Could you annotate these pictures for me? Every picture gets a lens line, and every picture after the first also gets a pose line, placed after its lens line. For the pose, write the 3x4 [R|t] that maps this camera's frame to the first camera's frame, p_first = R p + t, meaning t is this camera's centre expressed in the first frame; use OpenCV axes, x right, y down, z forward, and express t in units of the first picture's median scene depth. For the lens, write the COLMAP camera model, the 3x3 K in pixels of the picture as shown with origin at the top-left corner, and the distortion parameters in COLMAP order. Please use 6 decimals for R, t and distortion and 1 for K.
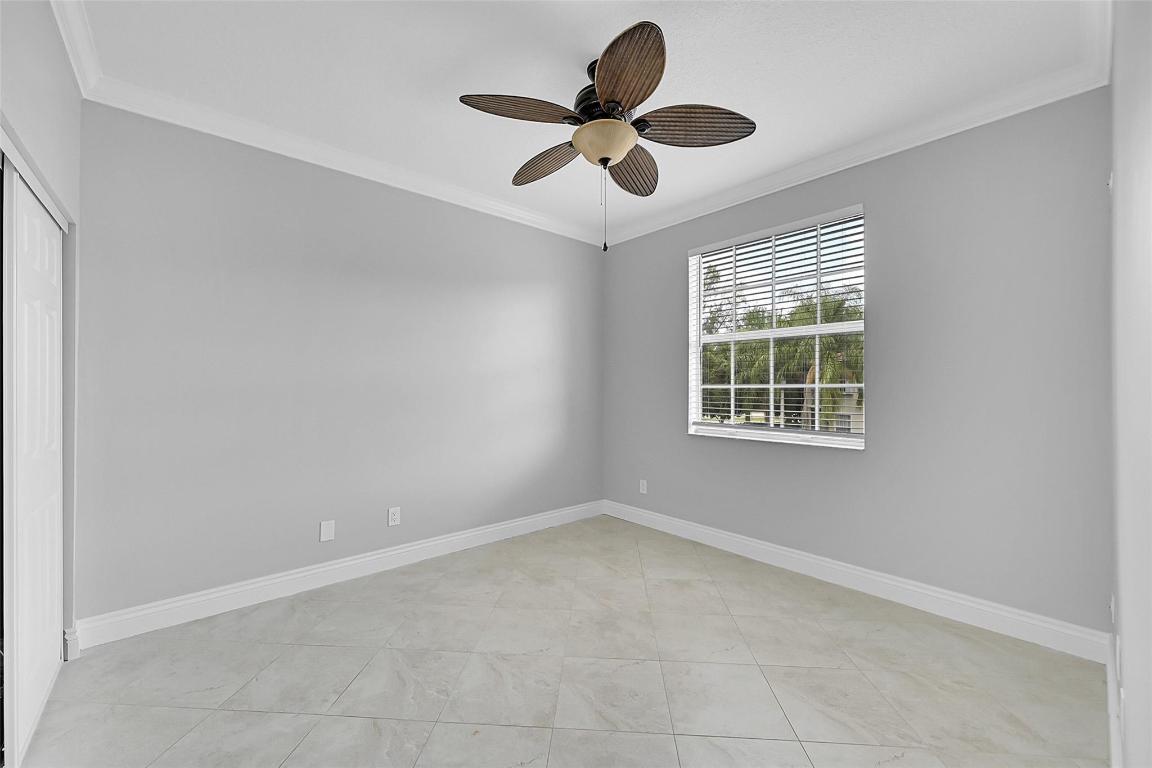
lens RADIAL K [[459.7, 0, 574.1], [0, 459.7, 384.5], [0, 0, 1]] dist [-0.001097, -0.000109]
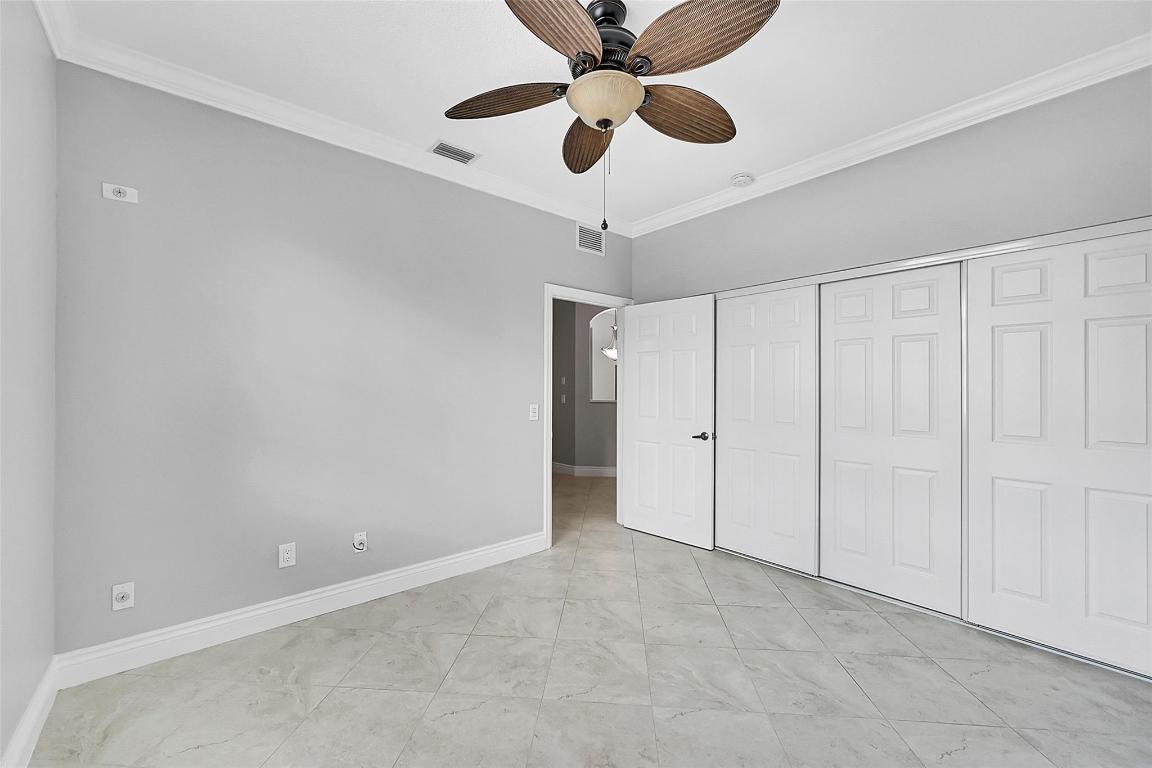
lens RADIAL K [[459.7, 0, 574.1], [0, 459.7, 384.5], [0, 0, 1]] dist [-0.001097, -0.000109]
pose [[-0.999835, -0.003280, 0.017845, 0.118553], [-0.003451, 0.999948, -0.009576, 0.004865], [-0.017813, -0.009636, -0.999795, 2.019442]]
